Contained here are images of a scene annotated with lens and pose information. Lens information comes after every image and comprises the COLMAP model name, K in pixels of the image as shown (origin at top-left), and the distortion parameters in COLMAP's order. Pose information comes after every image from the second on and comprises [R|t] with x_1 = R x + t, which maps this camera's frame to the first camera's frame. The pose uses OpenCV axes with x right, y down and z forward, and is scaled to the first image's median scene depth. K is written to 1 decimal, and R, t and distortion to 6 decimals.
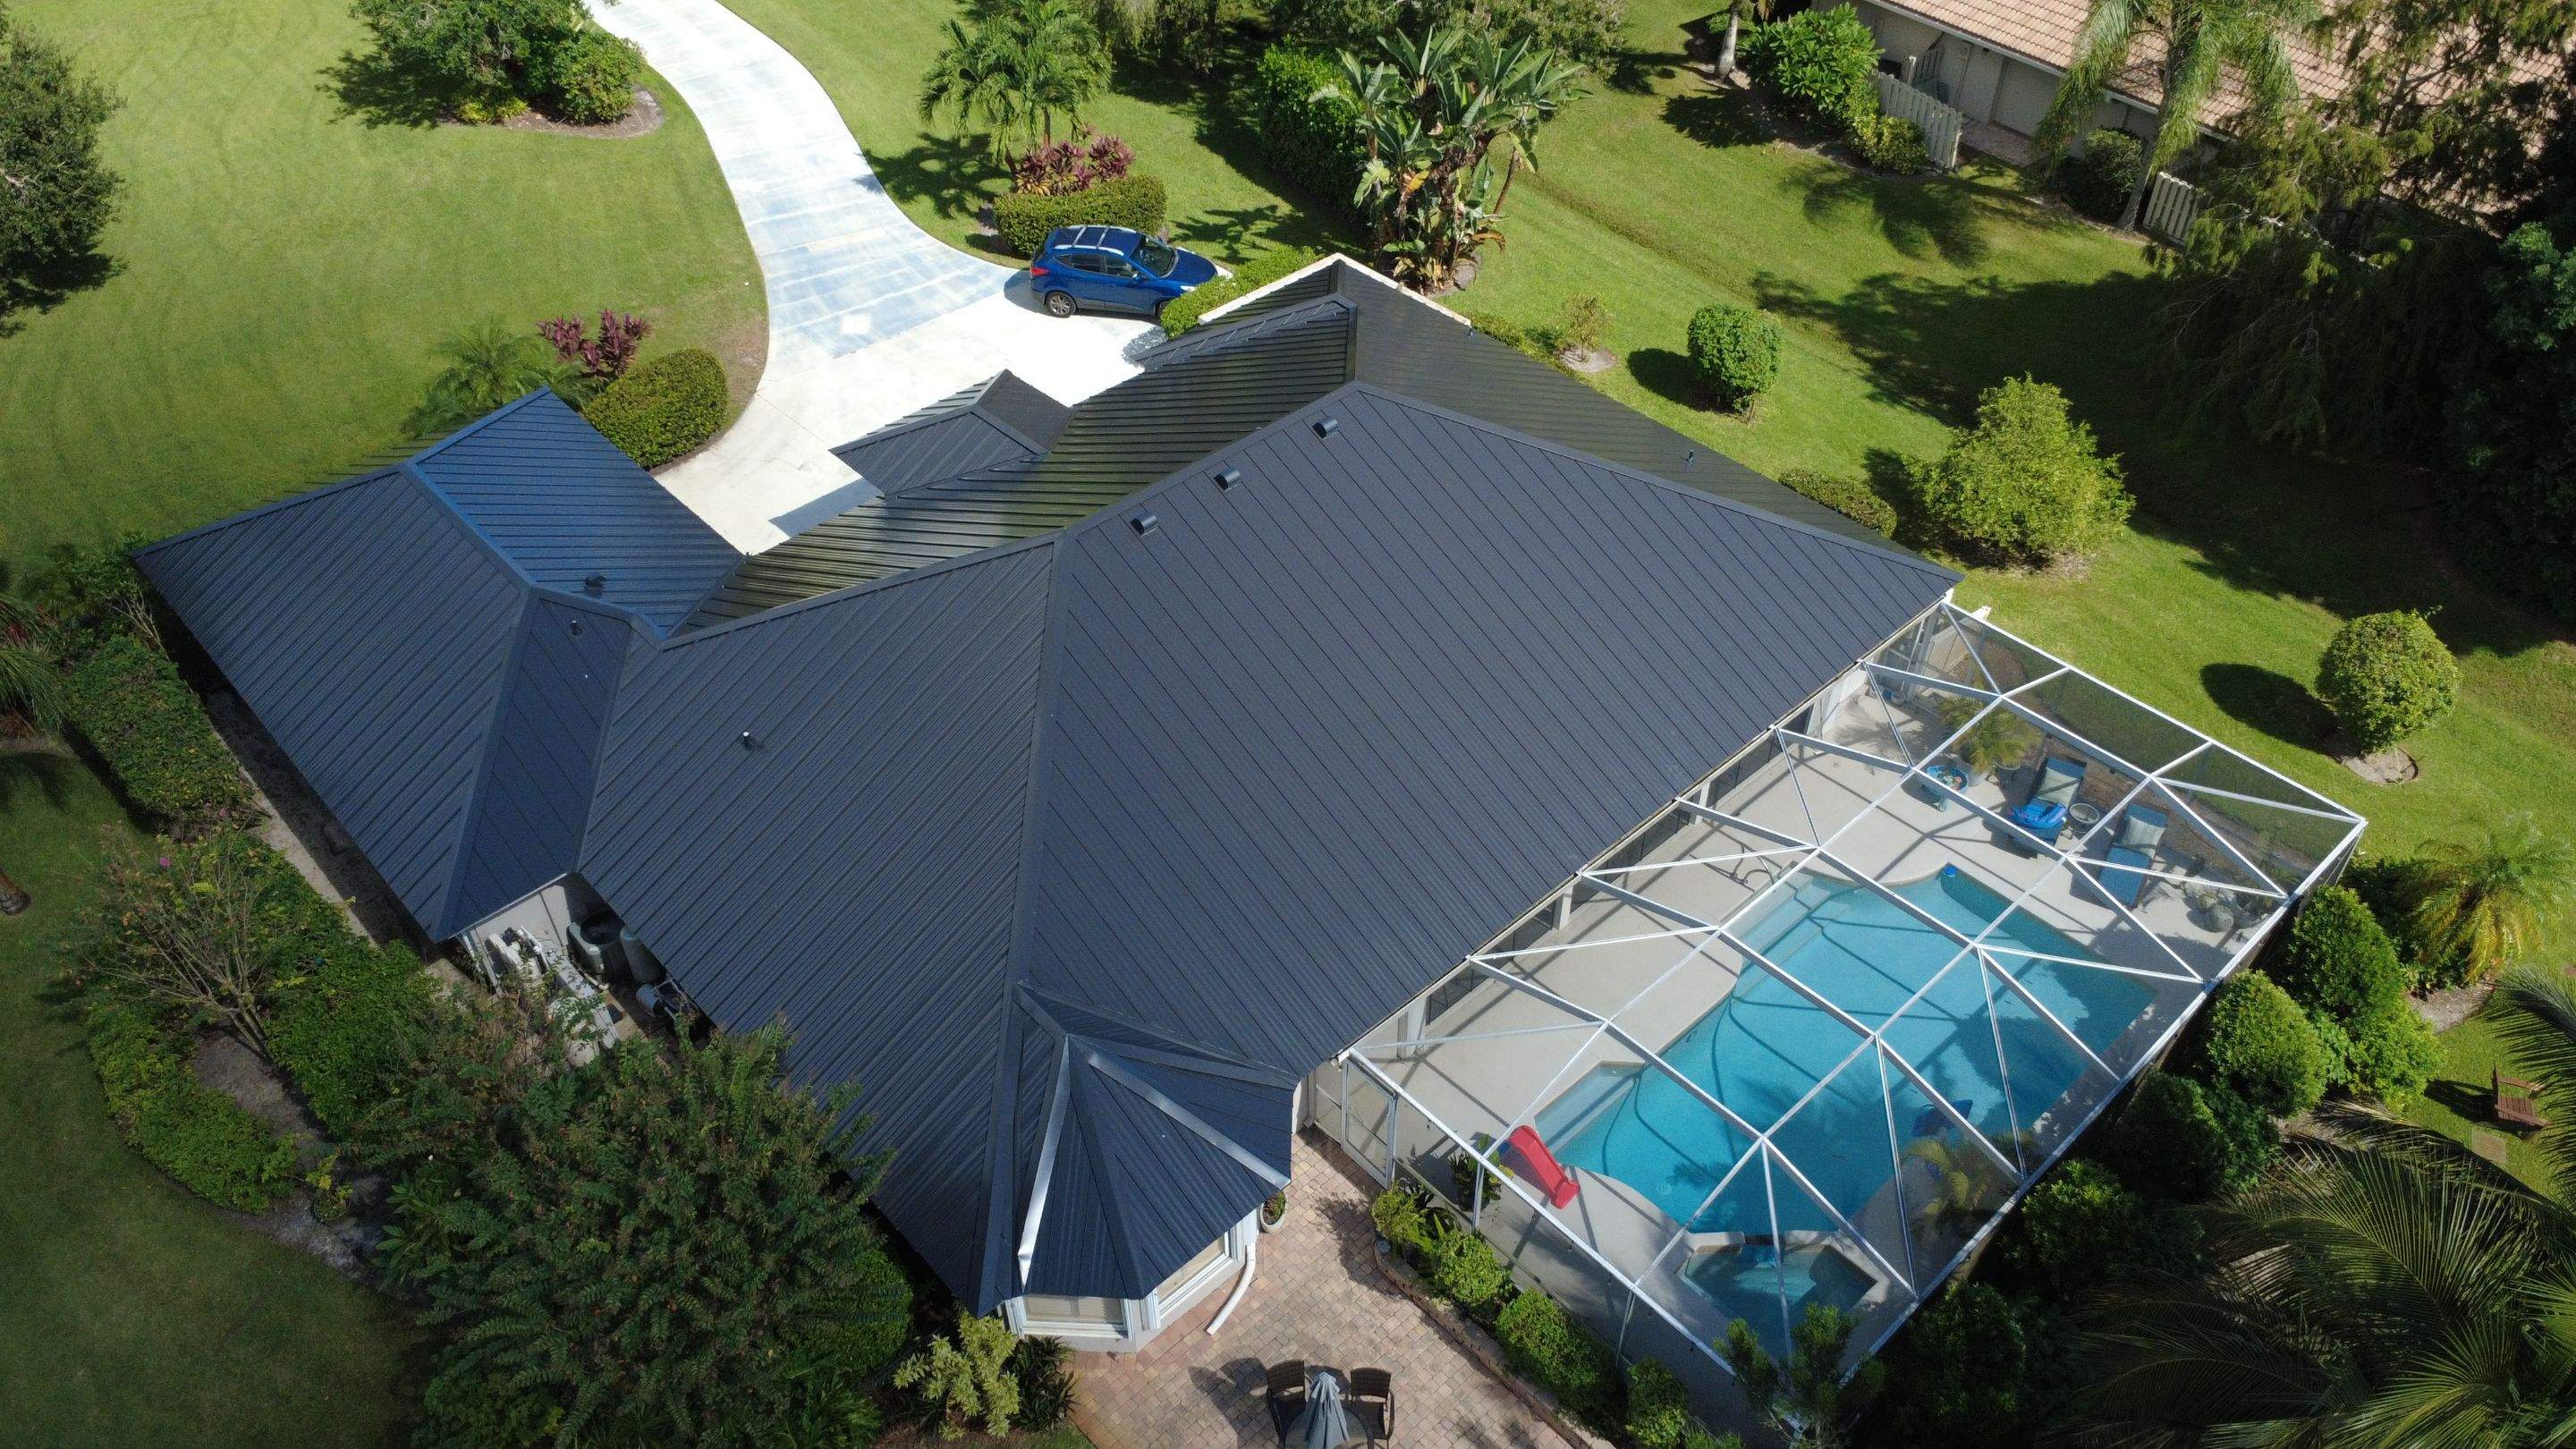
lens RADIAL K [[1890.0, 0, 1280.0], [0, 1890.0, 739.9], [0, 0, 1]] dist [-0.002529, -0.004990]
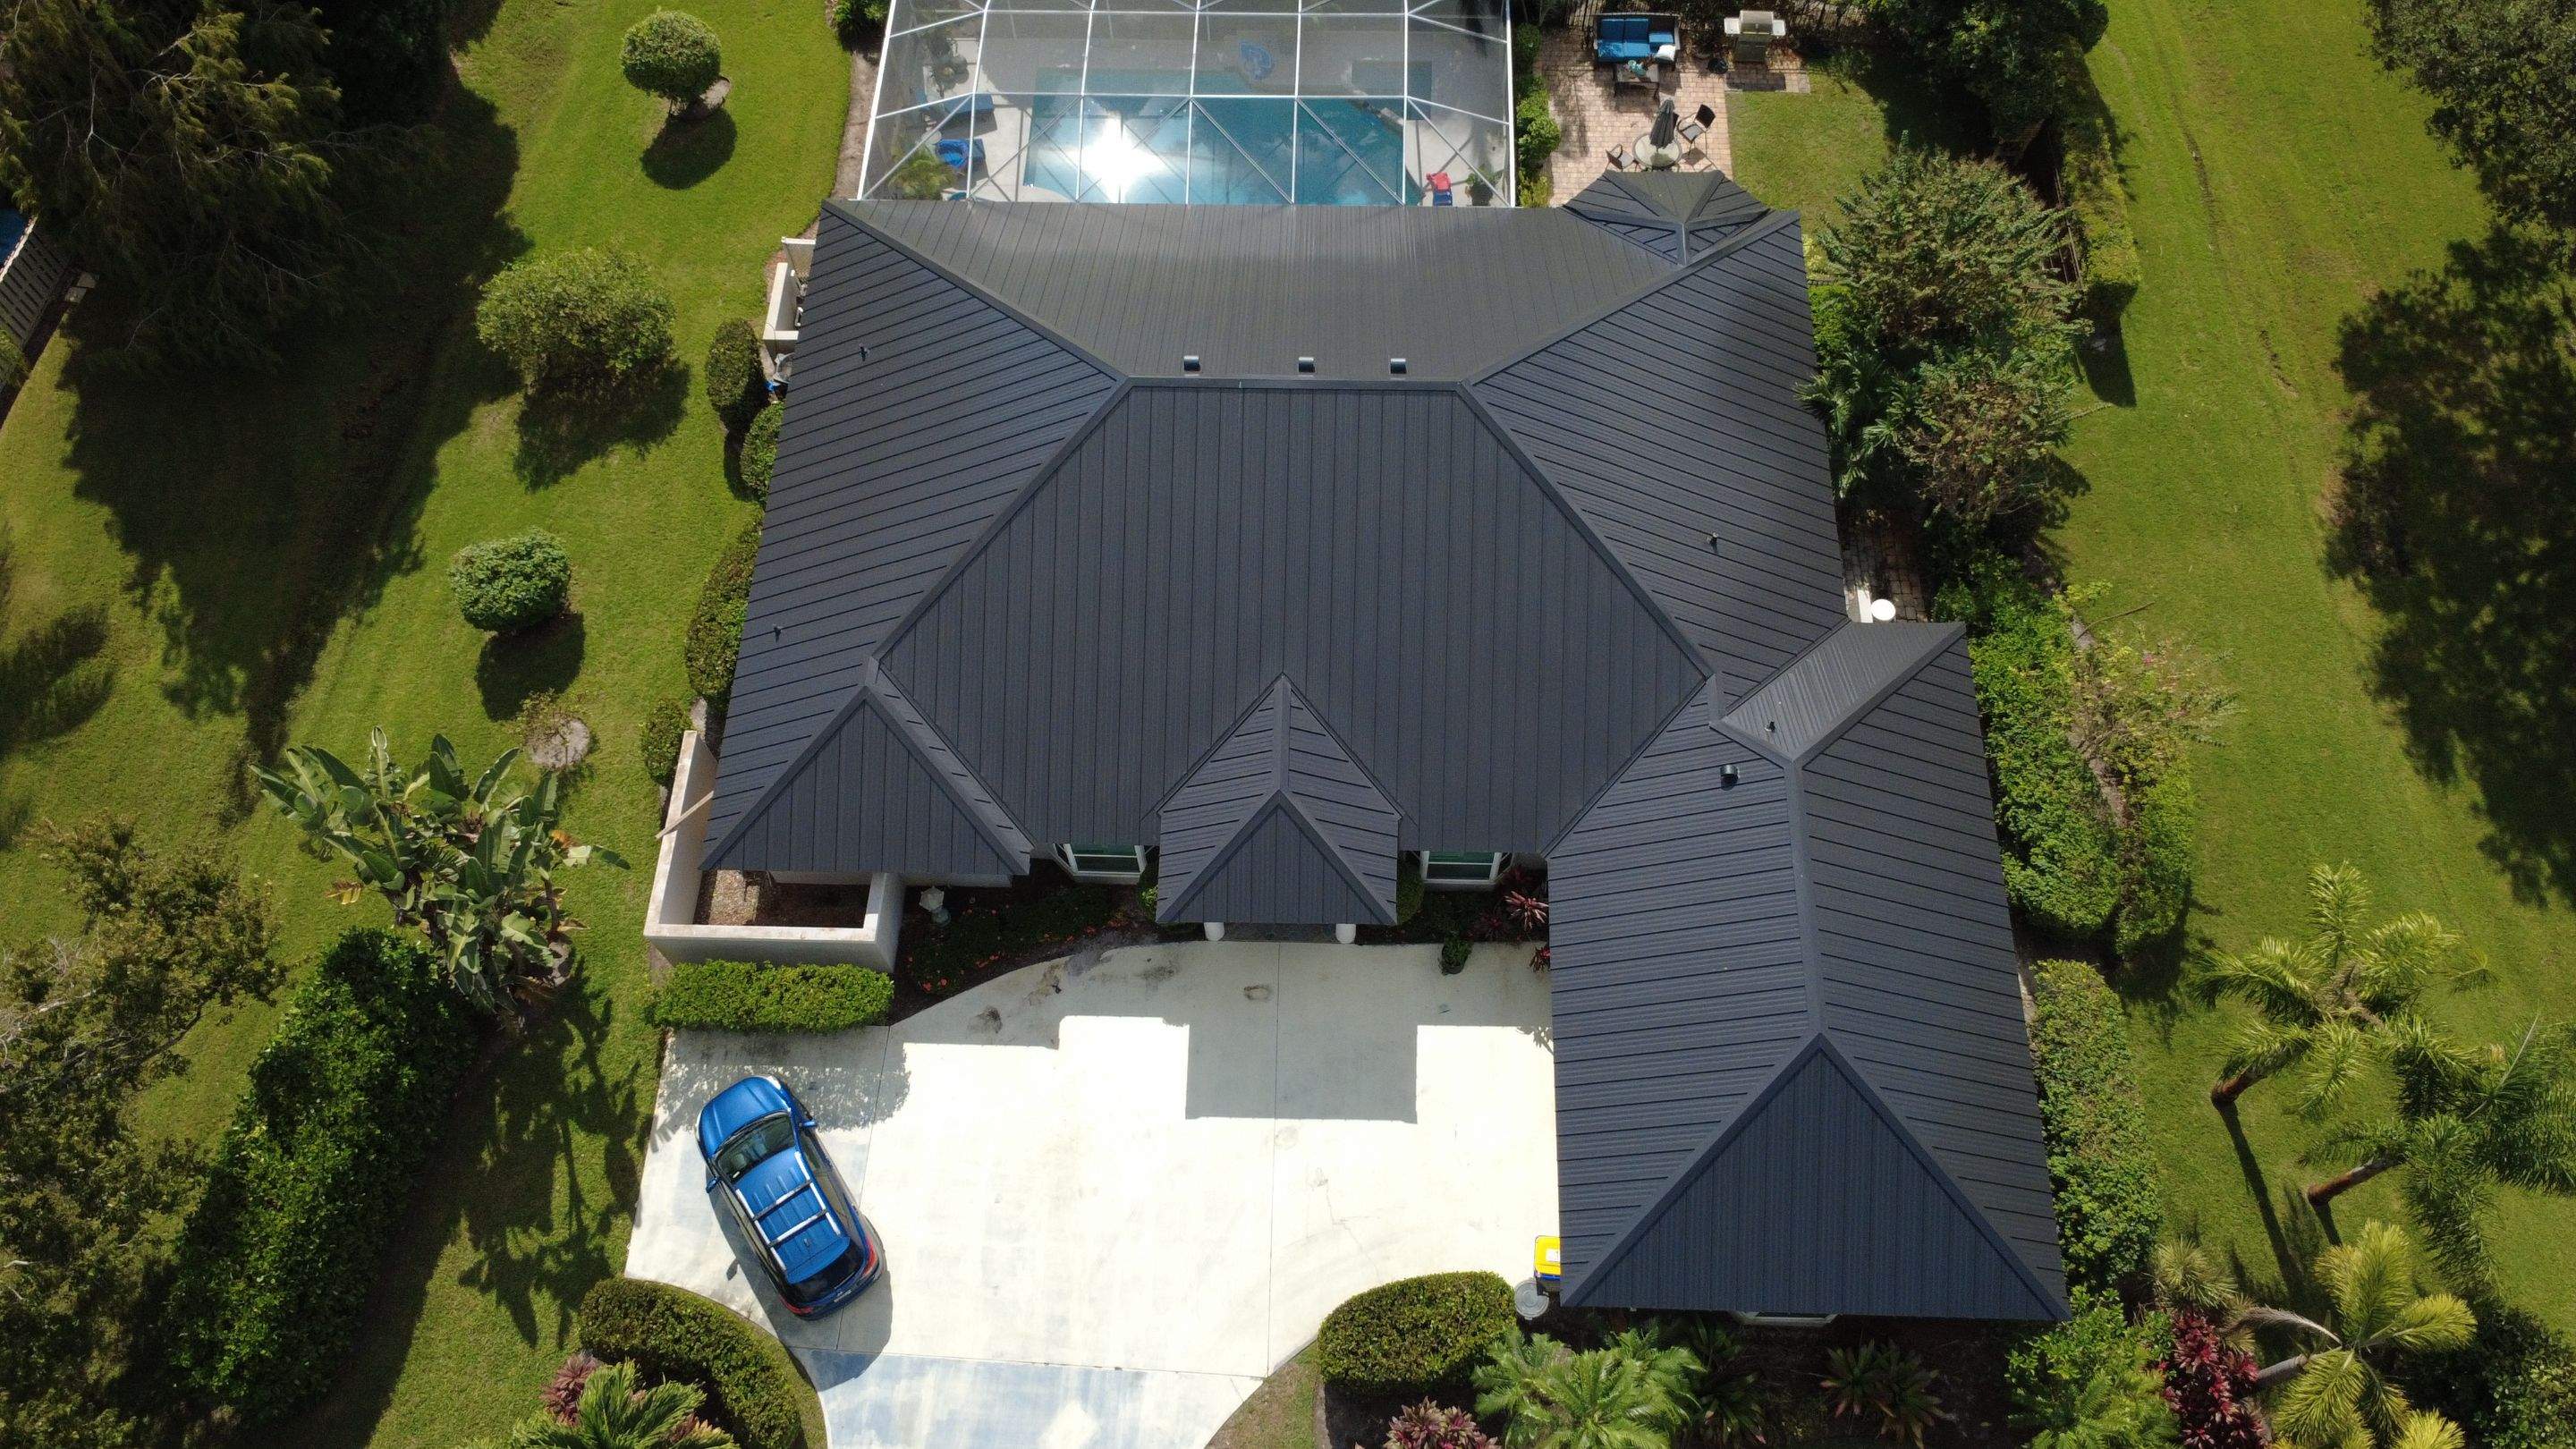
lens RADIAL K [[1890.0, 0, 1297.3], [0, 1890.0, 730.7], [0, 0, 1]] dist [-0.002529, -0.004990]
pose [[-0.717918, -0.607353, 0.340169, -0.435857], [0.489519, -0.093031, 0.867016, -0.913386], [-0.494939, 0.788966, 0.364099, 0.580429]]
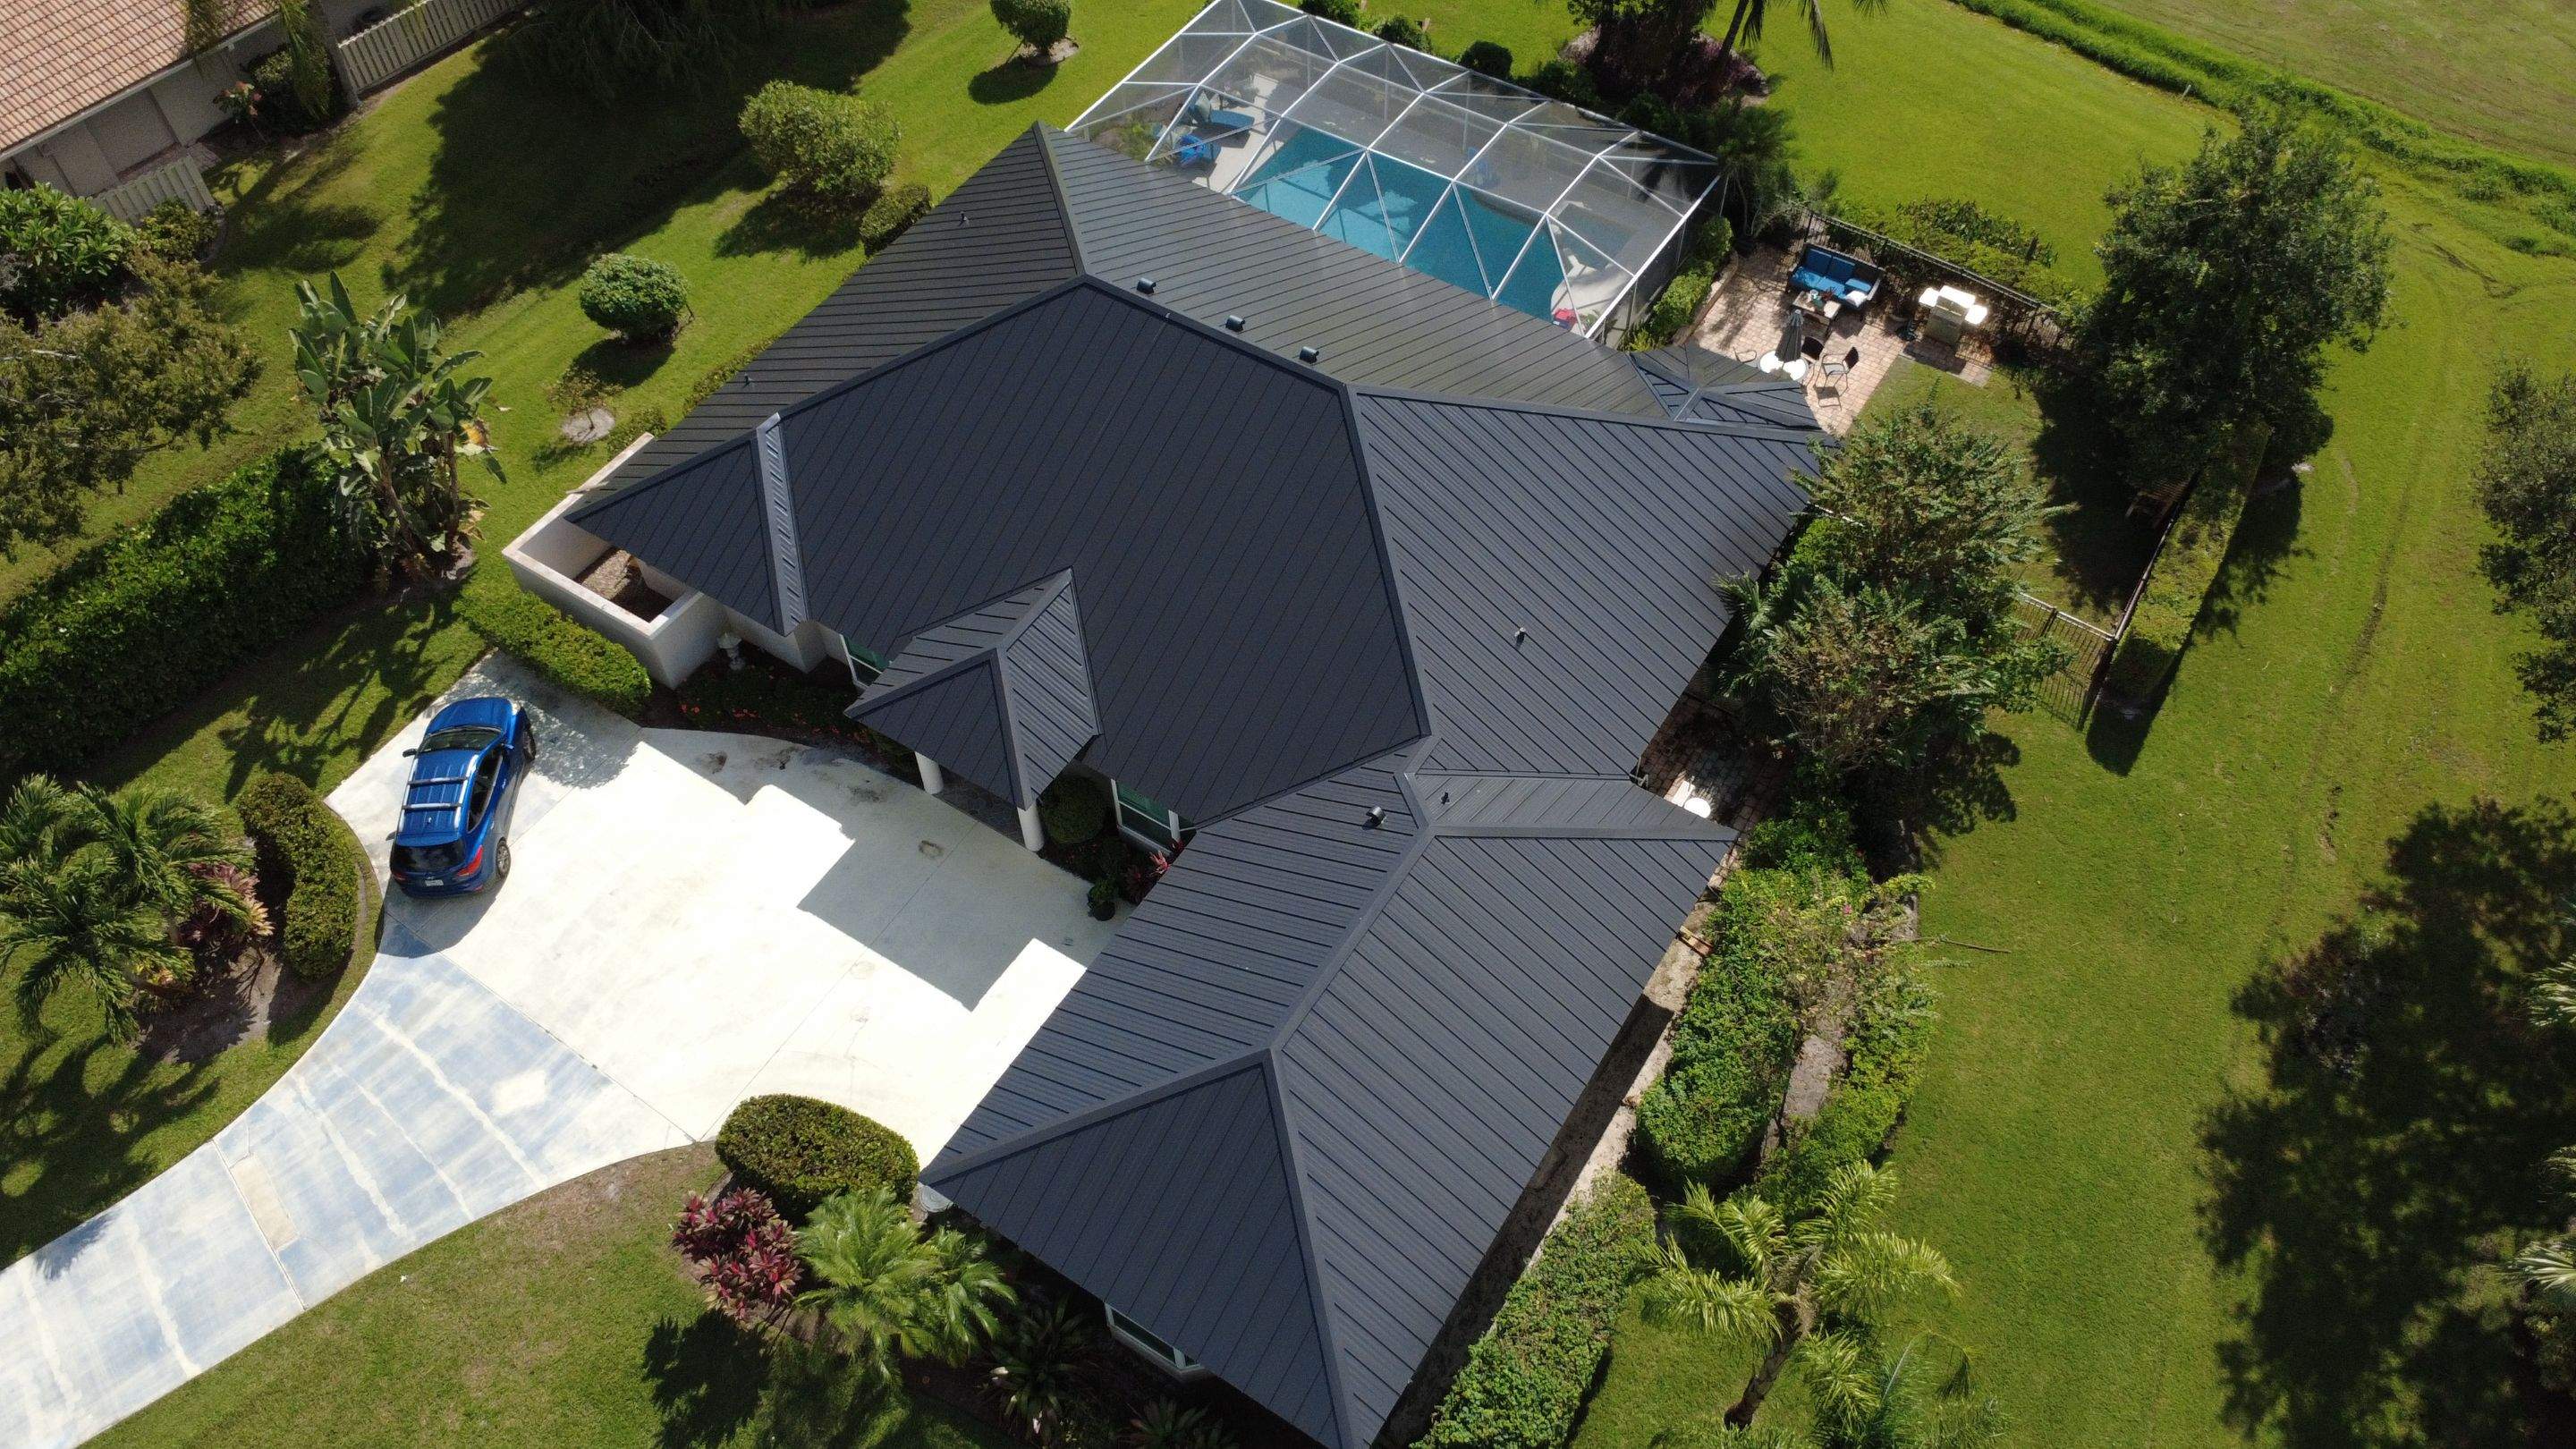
lens RADIAL K [[1890.0, 0, 1299.4], [0, 1890.0, 730.3], [0, 0, 1]] dist [-0.002529, -0.004990]
pose [[-0.257997, -0.757968, 0.599101, -0.760506], [0.664558, 0.310877, 0.679499, -0.671130], [-0.701285, 0.573446, 0.423508, 0.459858]]
